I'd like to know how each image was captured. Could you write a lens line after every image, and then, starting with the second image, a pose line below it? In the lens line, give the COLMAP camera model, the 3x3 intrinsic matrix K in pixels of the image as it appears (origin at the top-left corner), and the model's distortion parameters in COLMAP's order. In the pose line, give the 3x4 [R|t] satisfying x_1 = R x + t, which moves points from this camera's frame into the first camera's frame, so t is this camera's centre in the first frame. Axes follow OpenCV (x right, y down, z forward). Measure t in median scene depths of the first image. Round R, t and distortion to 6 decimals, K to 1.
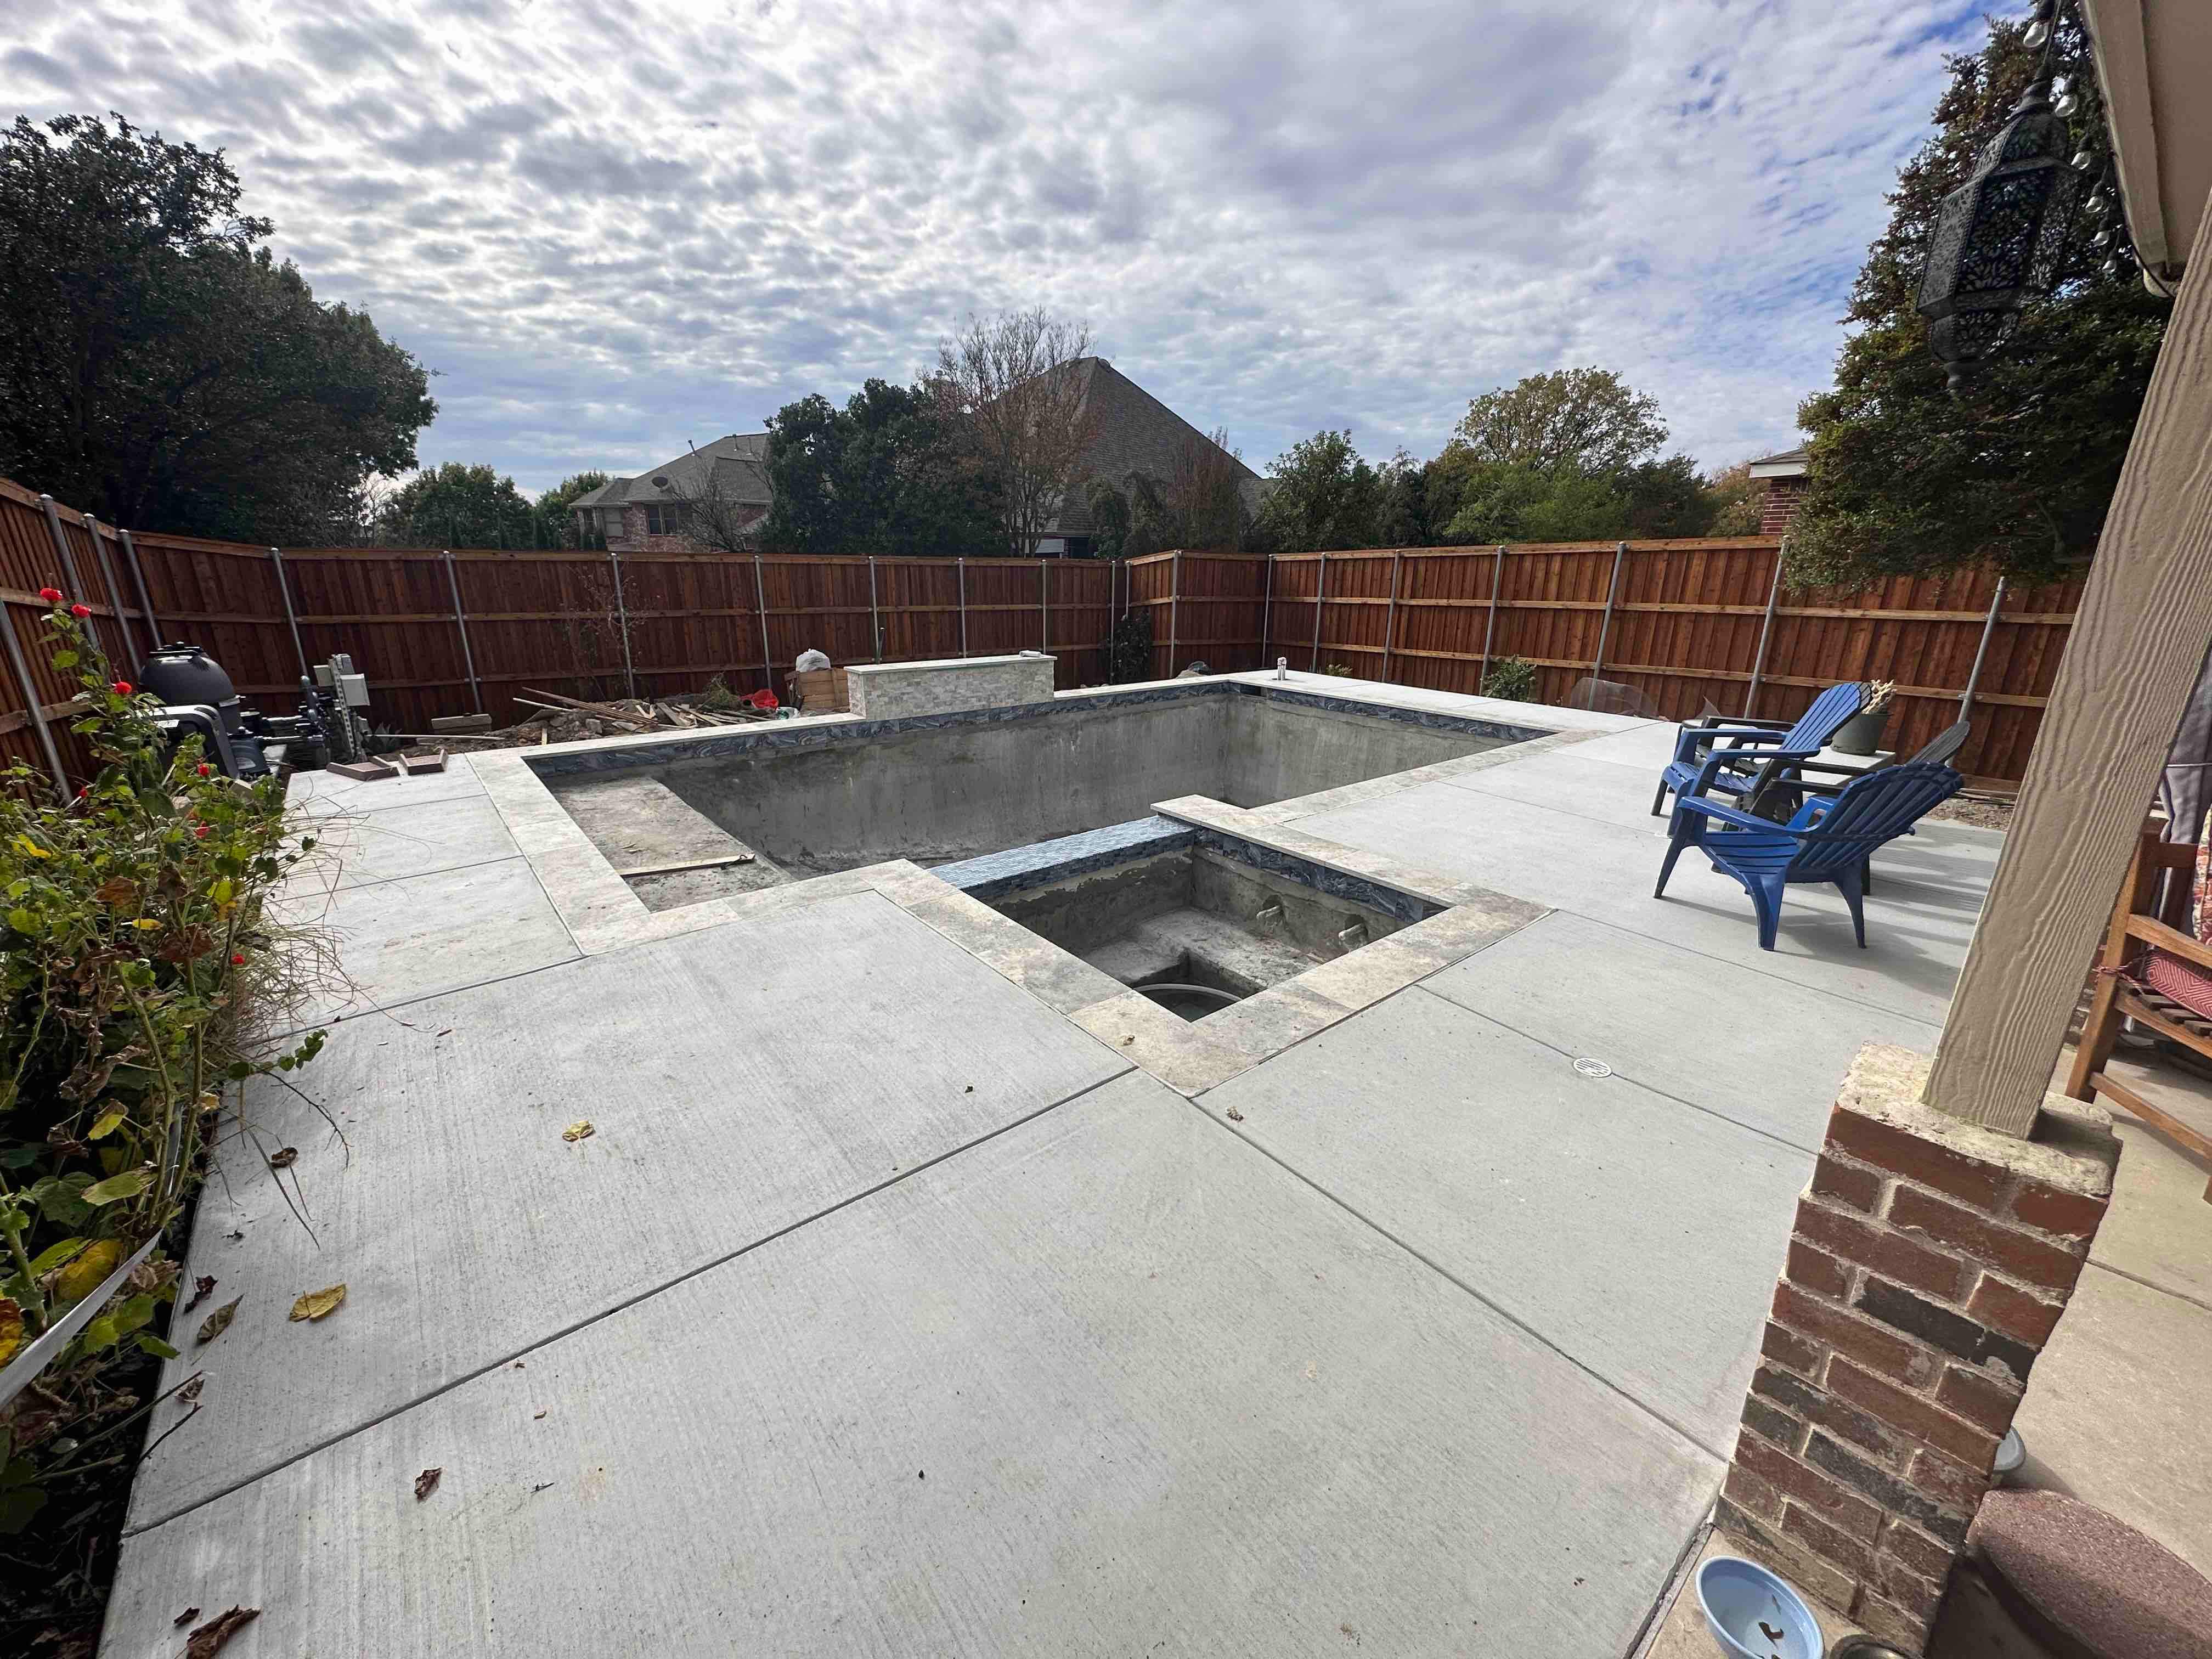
lens RADIAL K [[878.4, 0, 1106.0], [0, 878.4, 829.5], [0, 0, 1]] dist [-0.022707, 0.000029]
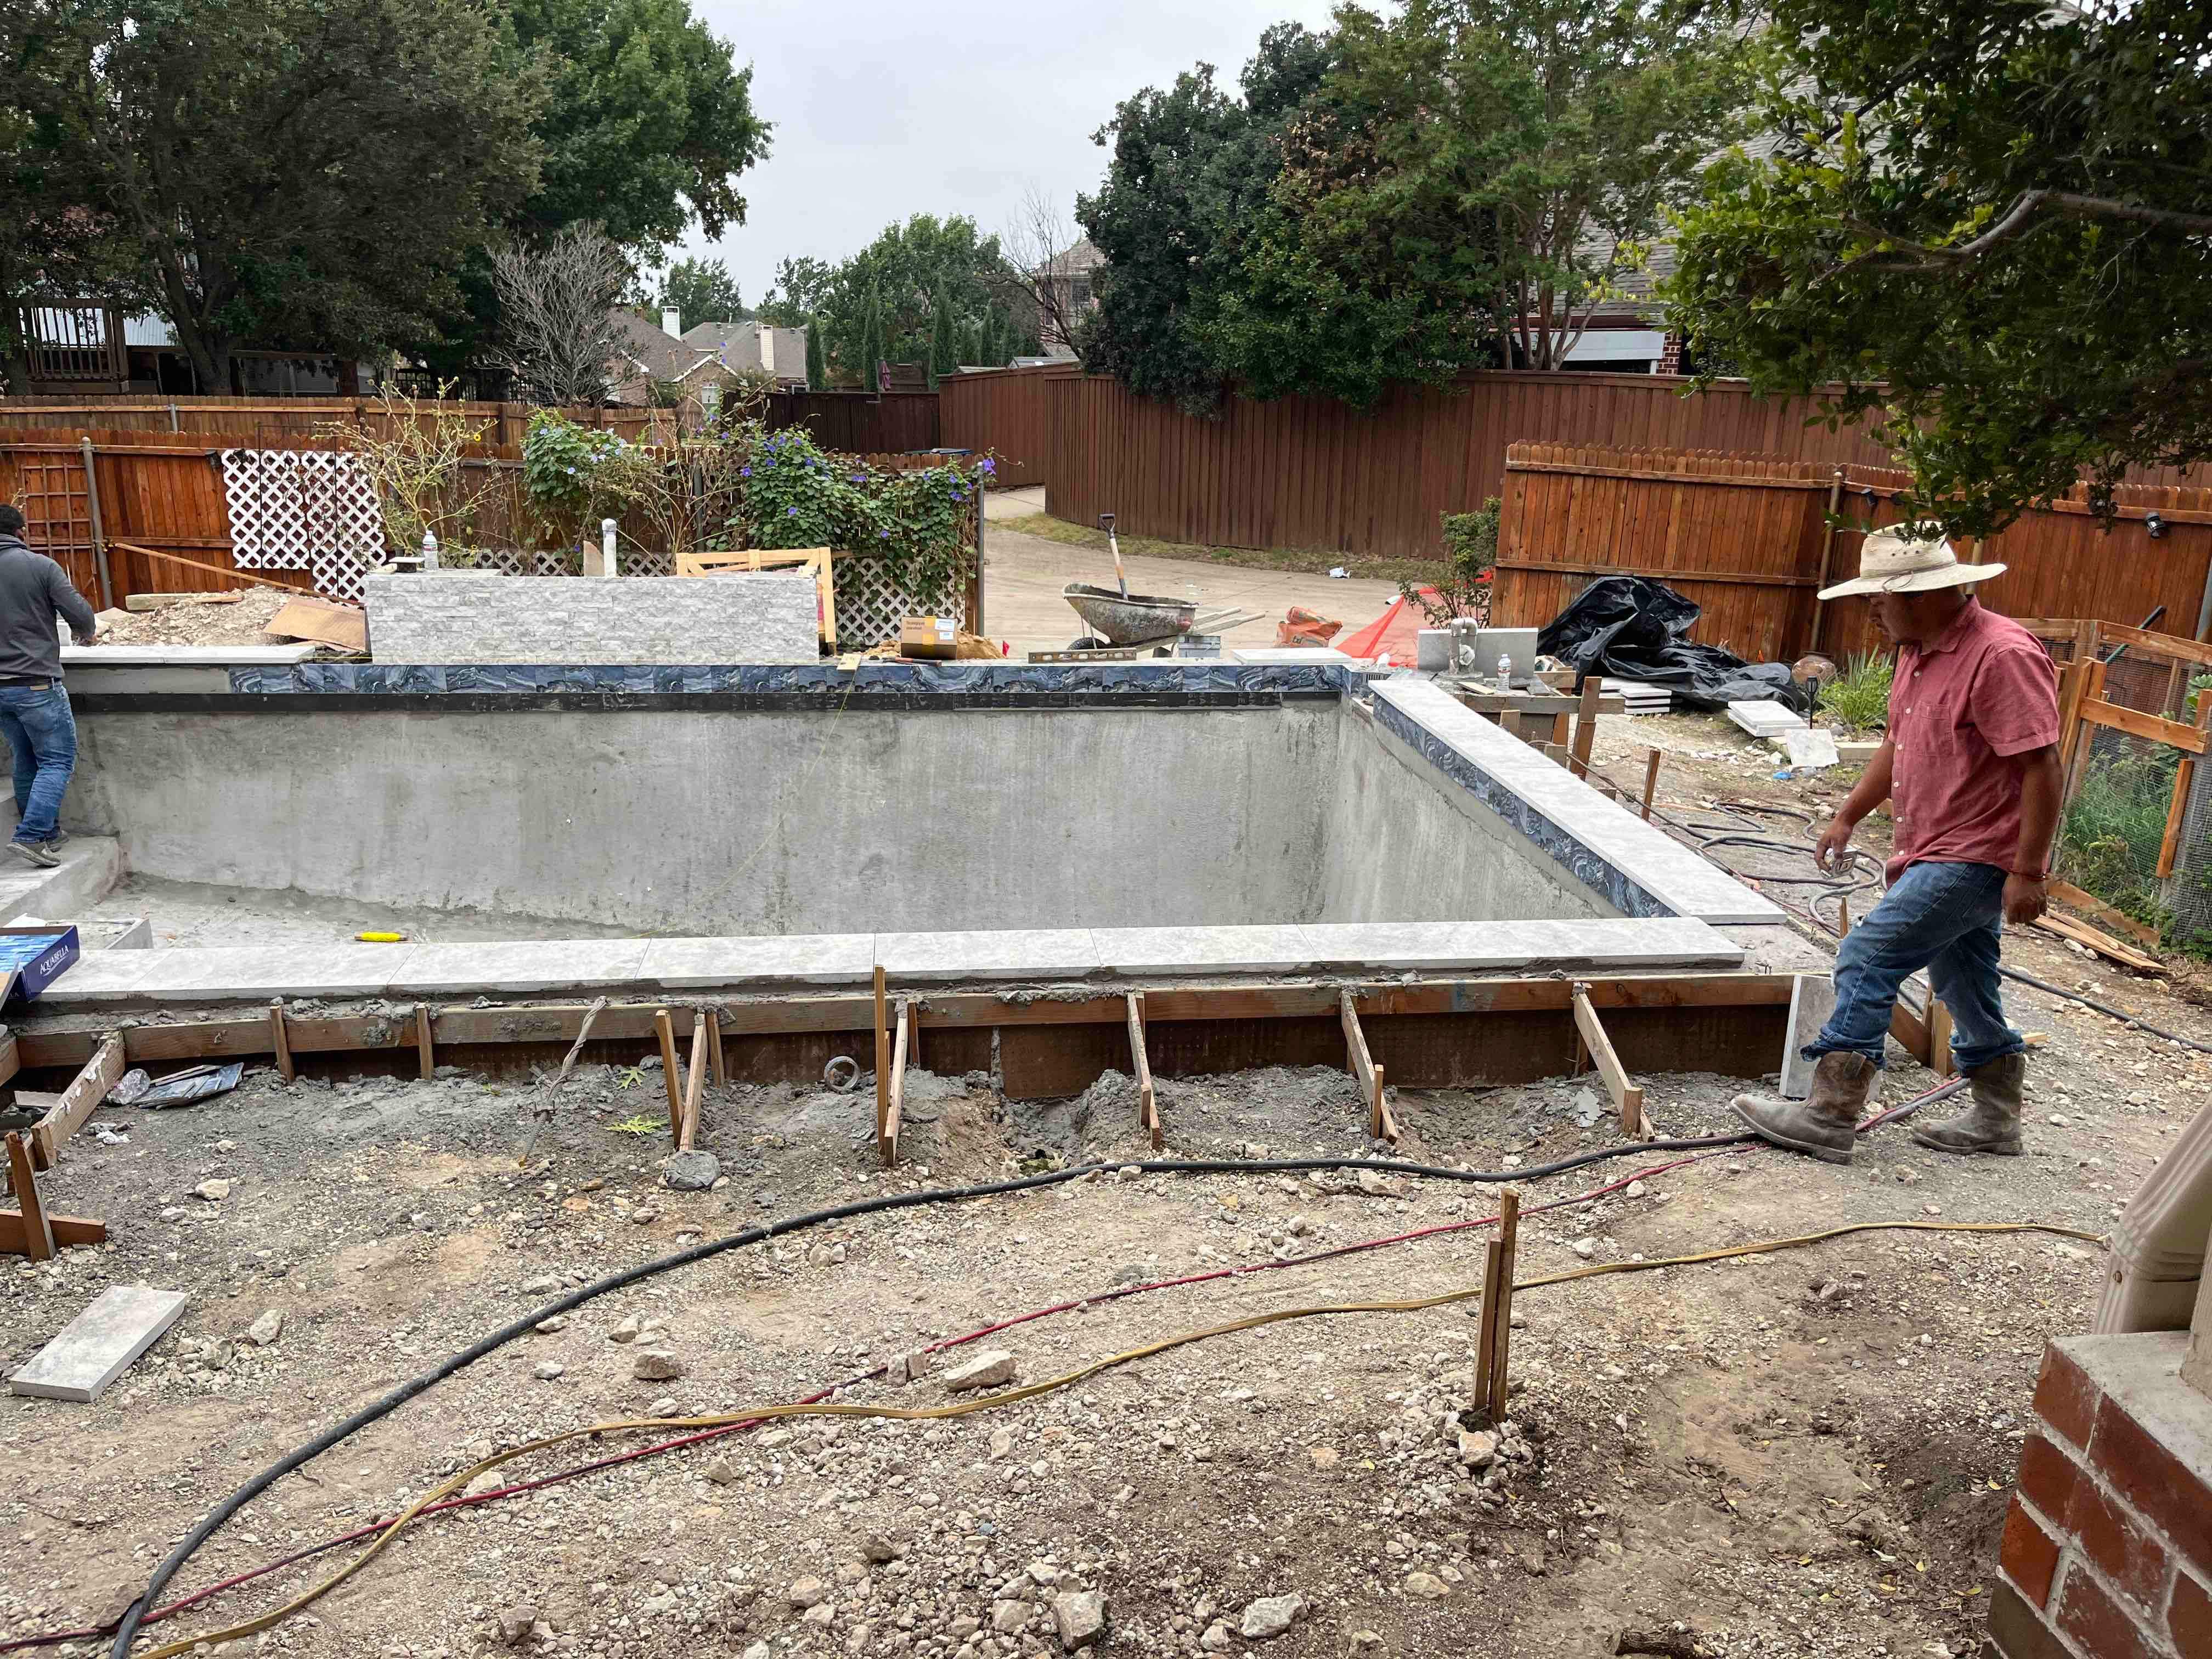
lens RADIAL K [[1661.2, 0, 1106.0], [0, 1661.2, 829.5], [0, 0, 1]] dist [-0.004177, -0.001317]
pose [[0.838176, 0.154461, -0.523071, 0.328474], [-0.170848, 0.985148, 0.017141, -0.059871], [0.517950, 0.074998, 0.852117, 0.194159]]
